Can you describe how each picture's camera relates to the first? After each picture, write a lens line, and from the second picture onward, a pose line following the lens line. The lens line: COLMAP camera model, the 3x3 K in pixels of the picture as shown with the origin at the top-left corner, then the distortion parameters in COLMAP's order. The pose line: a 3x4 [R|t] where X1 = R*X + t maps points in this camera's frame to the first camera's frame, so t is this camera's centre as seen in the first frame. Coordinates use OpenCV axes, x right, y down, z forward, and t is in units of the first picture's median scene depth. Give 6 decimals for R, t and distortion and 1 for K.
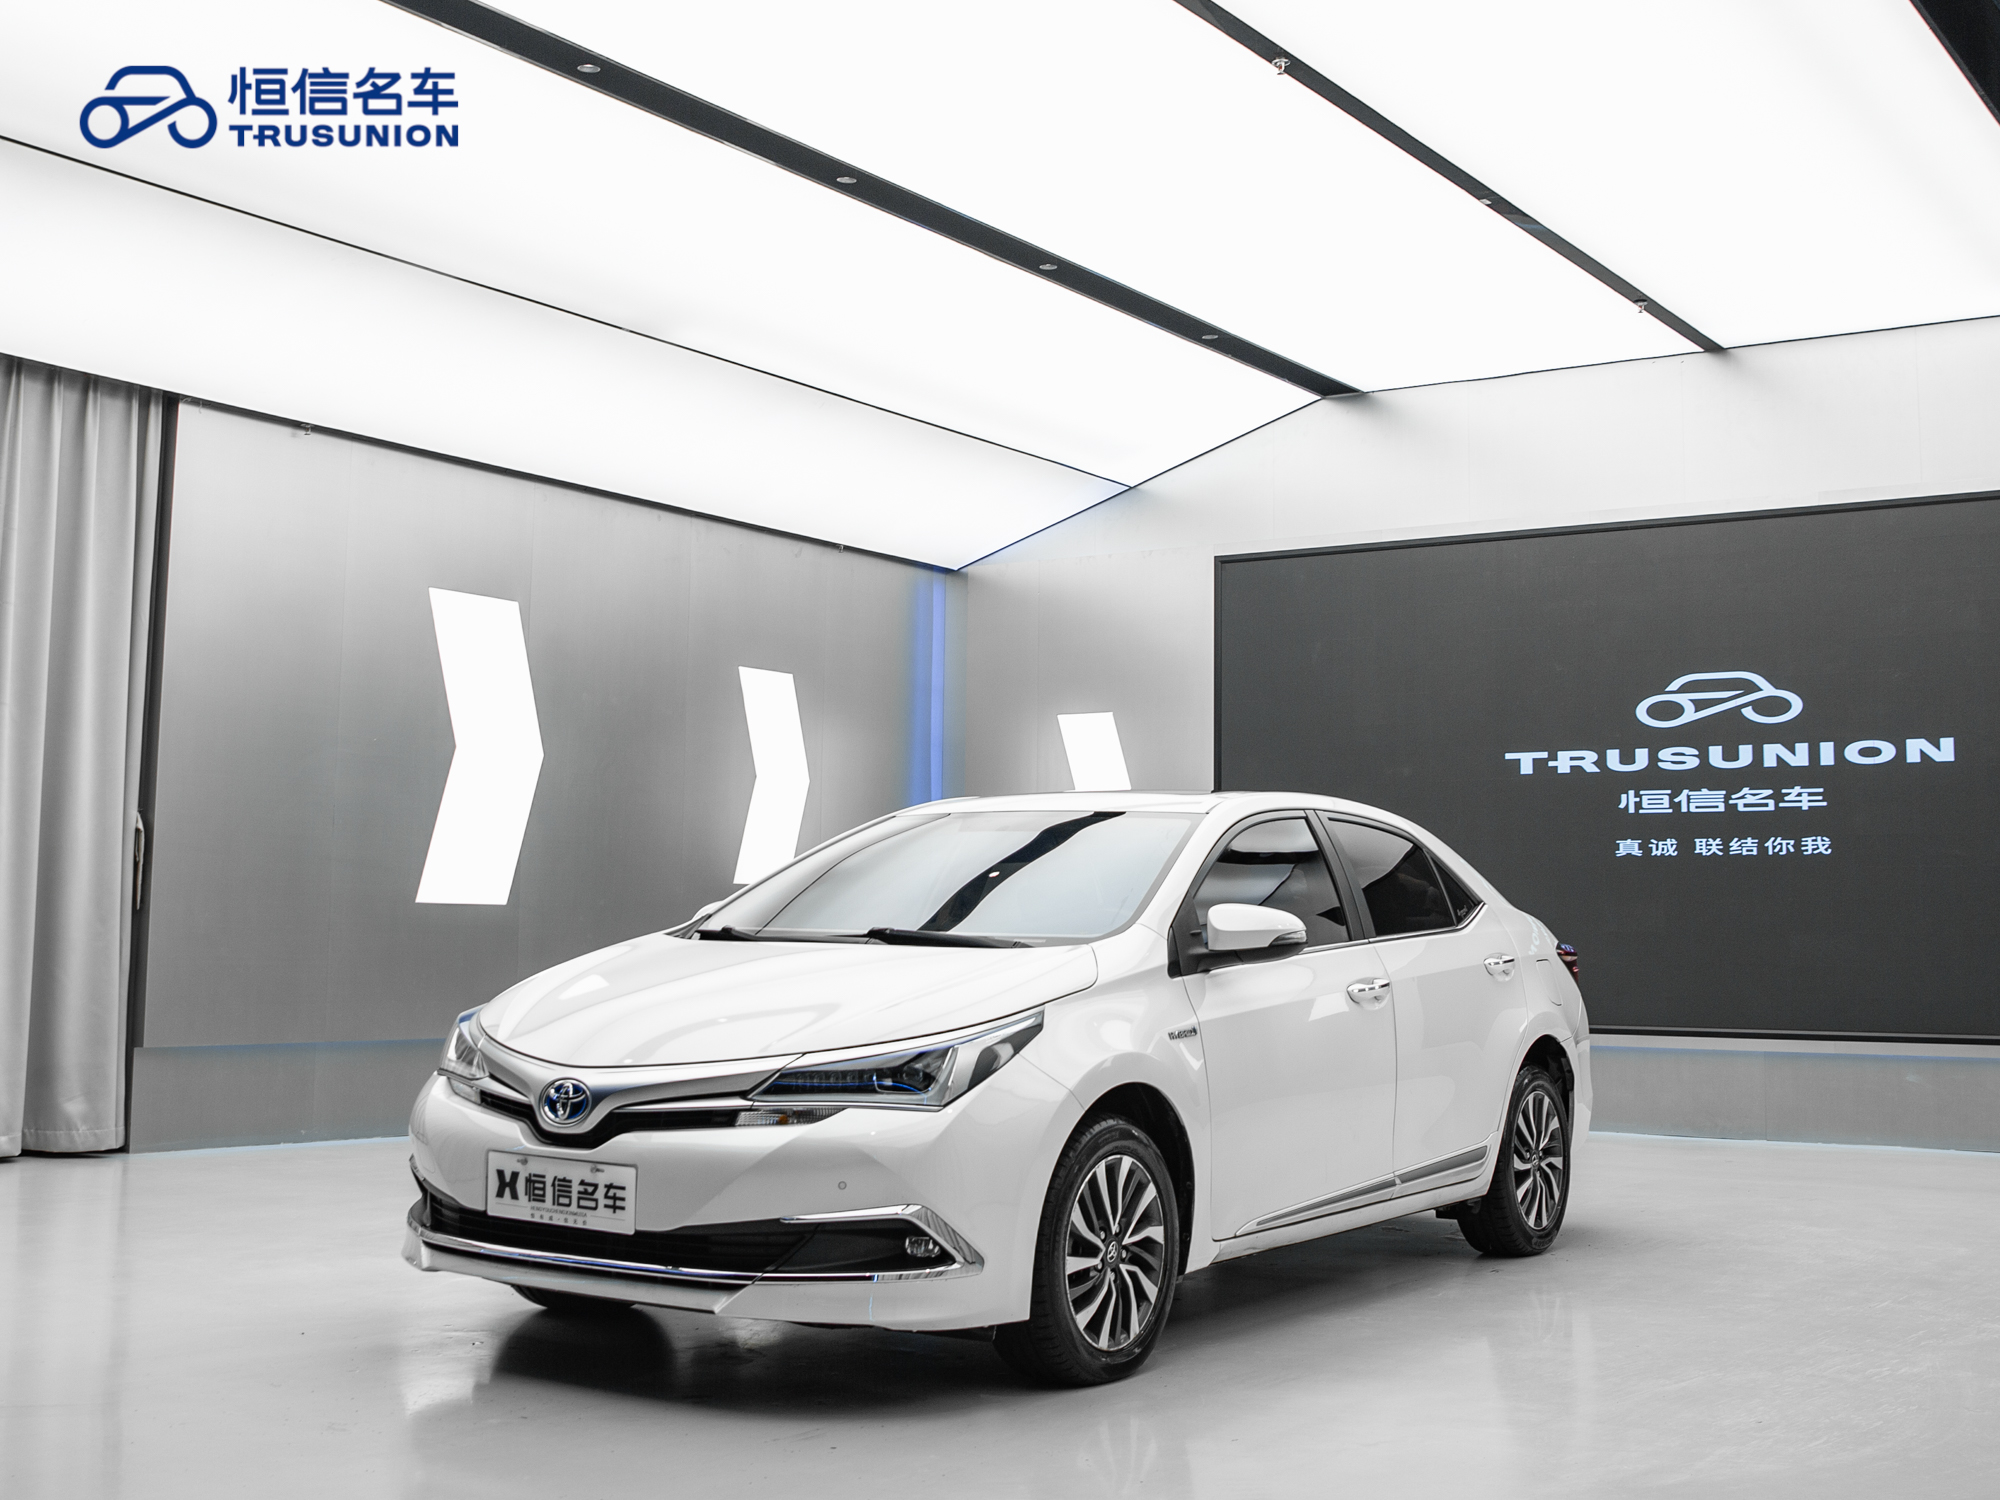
lens RADIAL K [[2367.6, 0, 1054.2], [0, 2367.6, 702.2], [0, 0, 1]] dist [-0.134072, 0.000000]
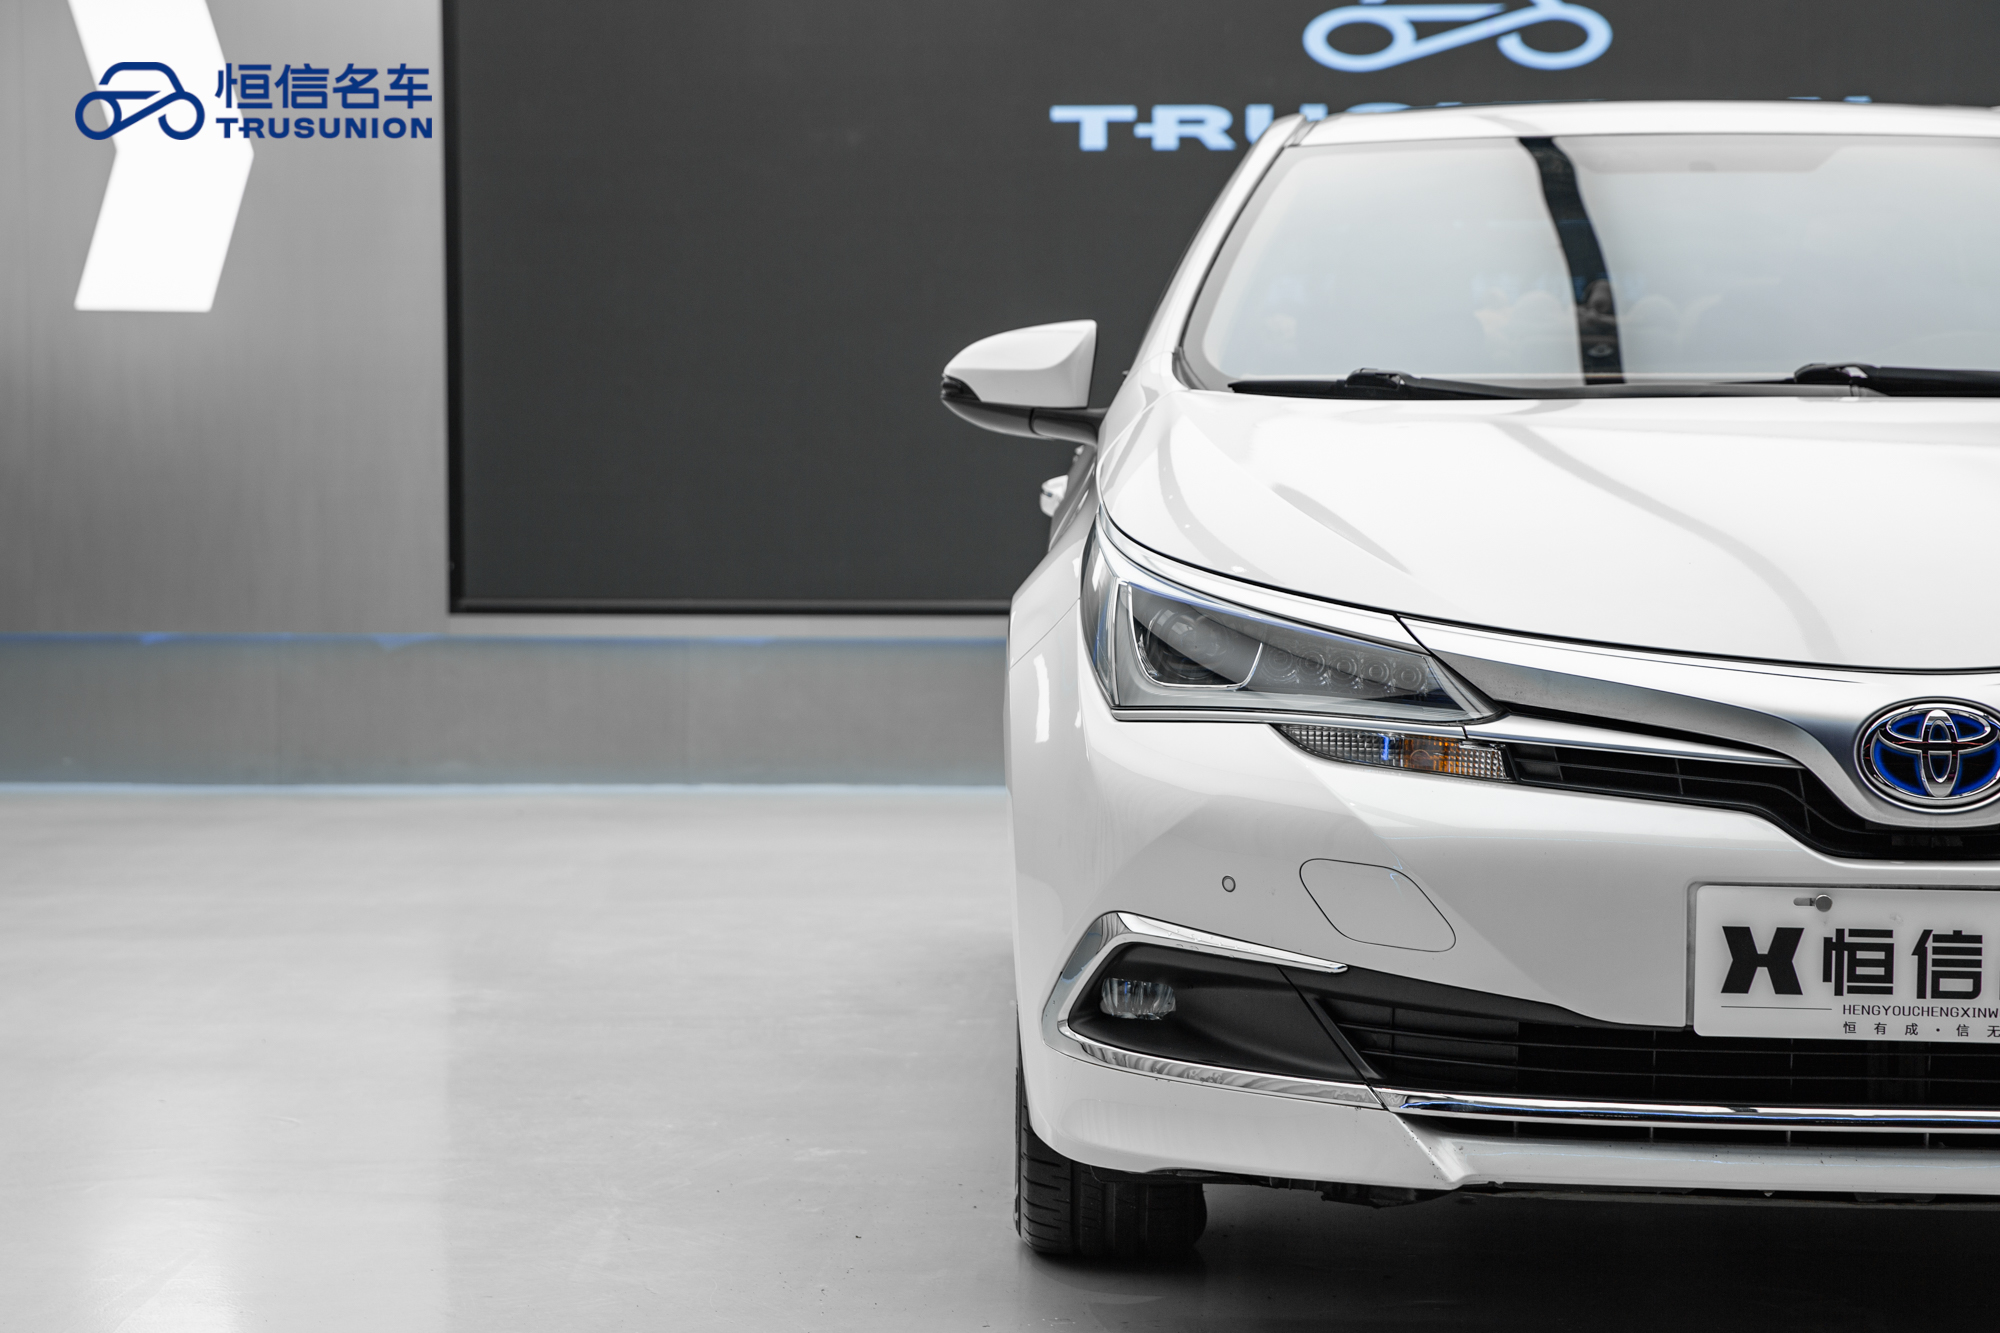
lens RADIAL K [[4103.1, 0, 1031.8], [0, 4103.1, 756.1], [0, 0, 1]] dist [0.187662, 0.000000]
pose [[0.868641, -0.042896, 0.493581, -0.714625], [-0.037447, 0.987710, 0.151743, 0.063004], [-0.494024, -0.150293, 0.856360, 0.437573]]
